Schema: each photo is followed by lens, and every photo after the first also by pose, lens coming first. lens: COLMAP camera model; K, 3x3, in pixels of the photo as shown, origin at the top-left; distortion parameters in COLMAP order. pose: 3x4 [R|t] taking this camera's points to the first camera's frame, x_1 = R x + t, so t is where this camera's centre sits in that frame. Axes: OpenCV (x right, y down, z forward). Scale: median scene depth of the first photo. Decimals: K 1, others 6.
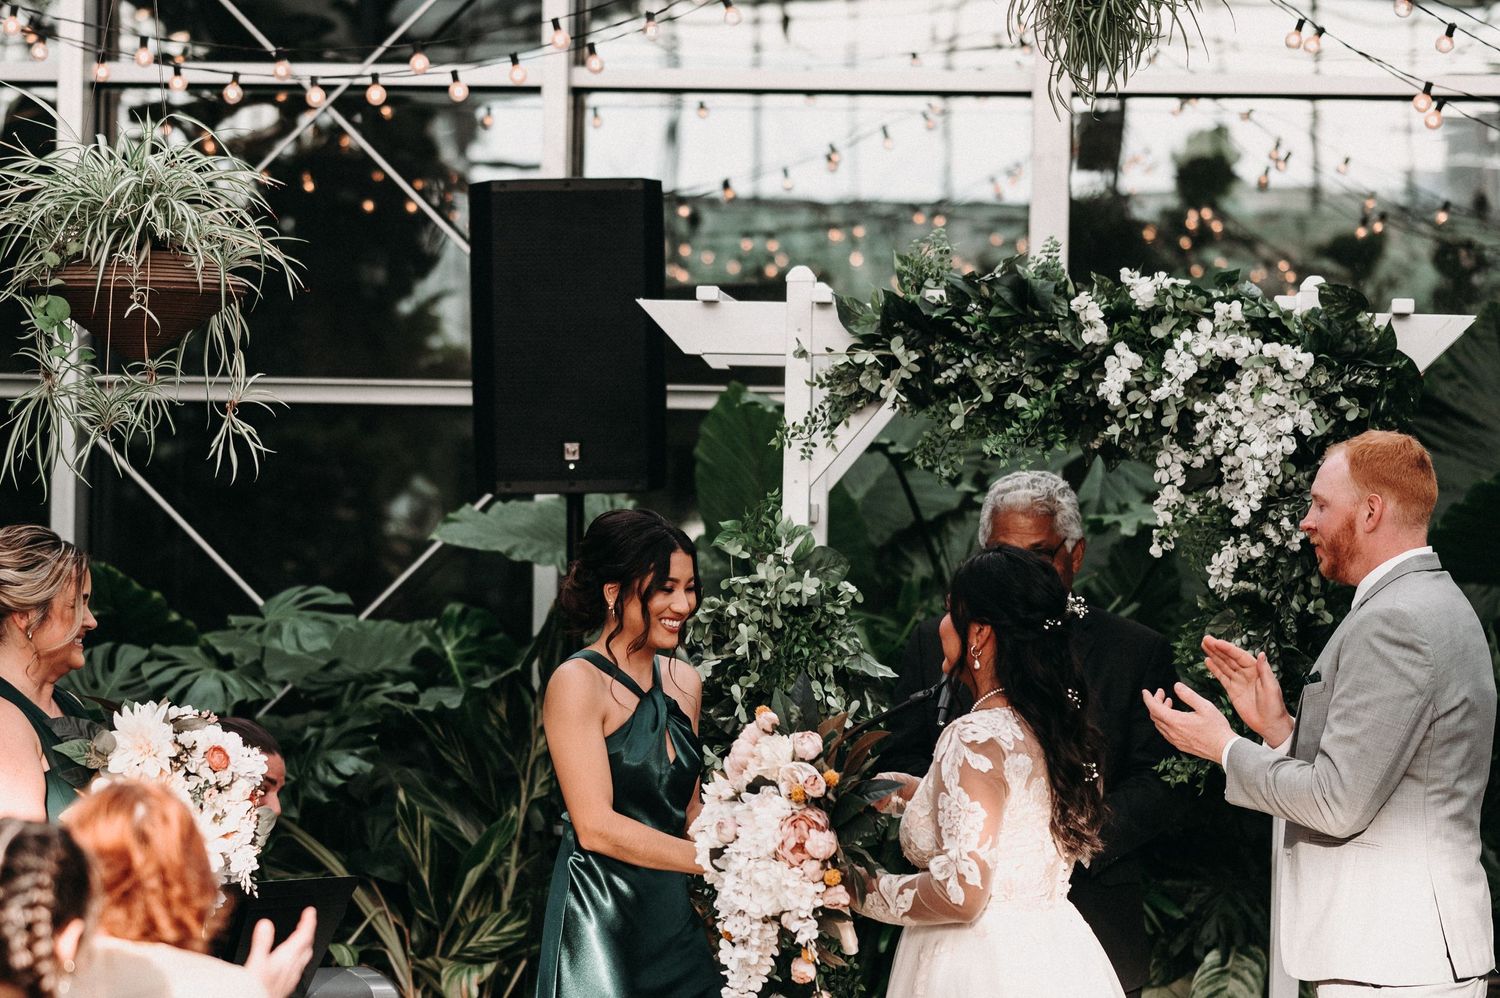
lens RADIAL K [[5220.0, 0, 750.0], [0, 5220.0, 499.0], [0, 0, 1]] dist [0.616592, -29.108821]
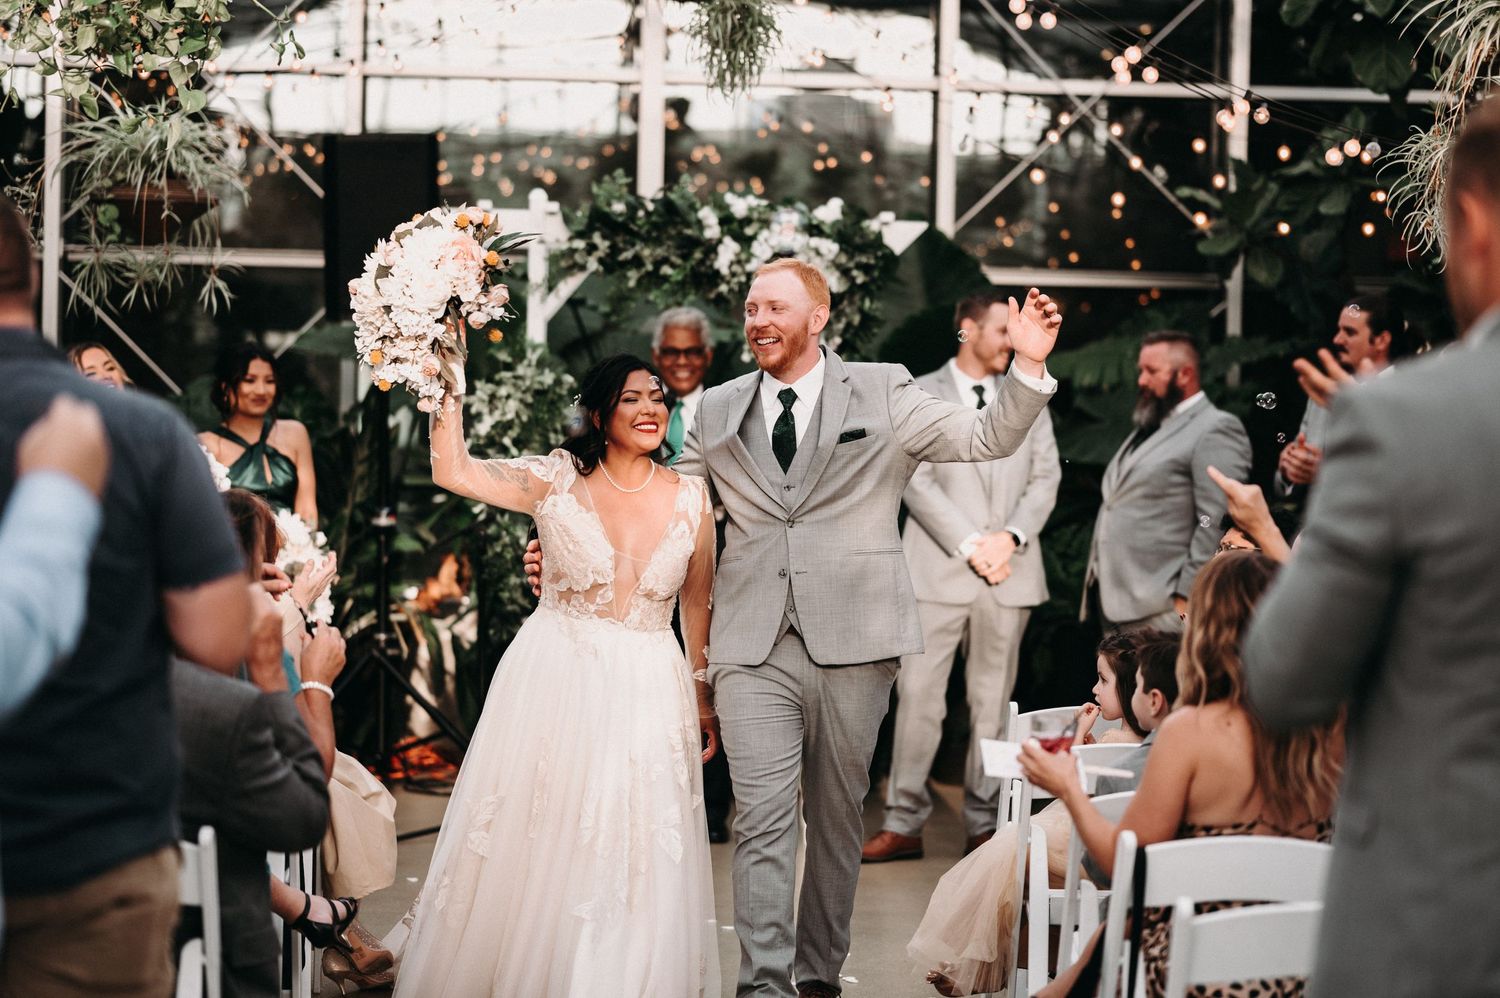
lens RADIAL K [[3622.2, 0, 750.0], [0, 3622.2, 499.0], [0, 0, 1]] dist [0.070833, -0.579459]
pose [[0.990847, -0.001562, 0.134979, -0.083420], [-0.005014, 0.998817, 0.048365, -0.001380], [-0.134895, -0.048599, 0.989667, -0.190470]]
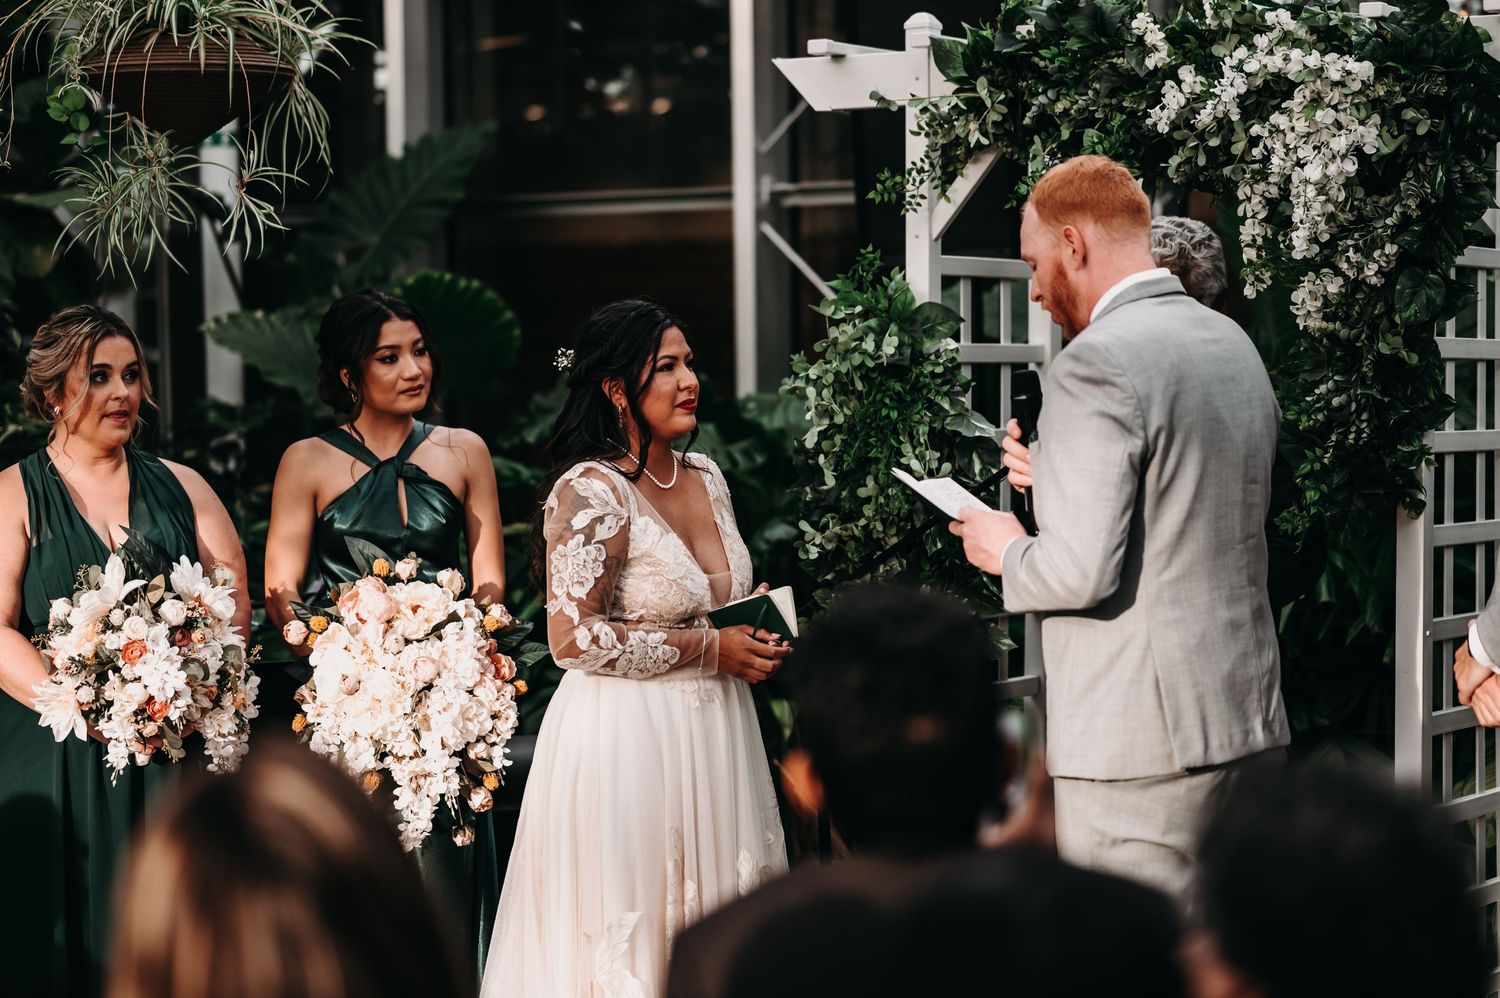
lens RADIAL K [[3618.7, 0, 750.0], [0, 3618.7, 499.0], [0, 0, 1]] dist [-0.029187, 0.411734]
pose [[0.895573, -0.017762, -0.444560, 0.282464], [0.038008, 0.998604, 0.036670, 0.019746], [0.443288, -0.049737, 0.894998, 0.395344]]
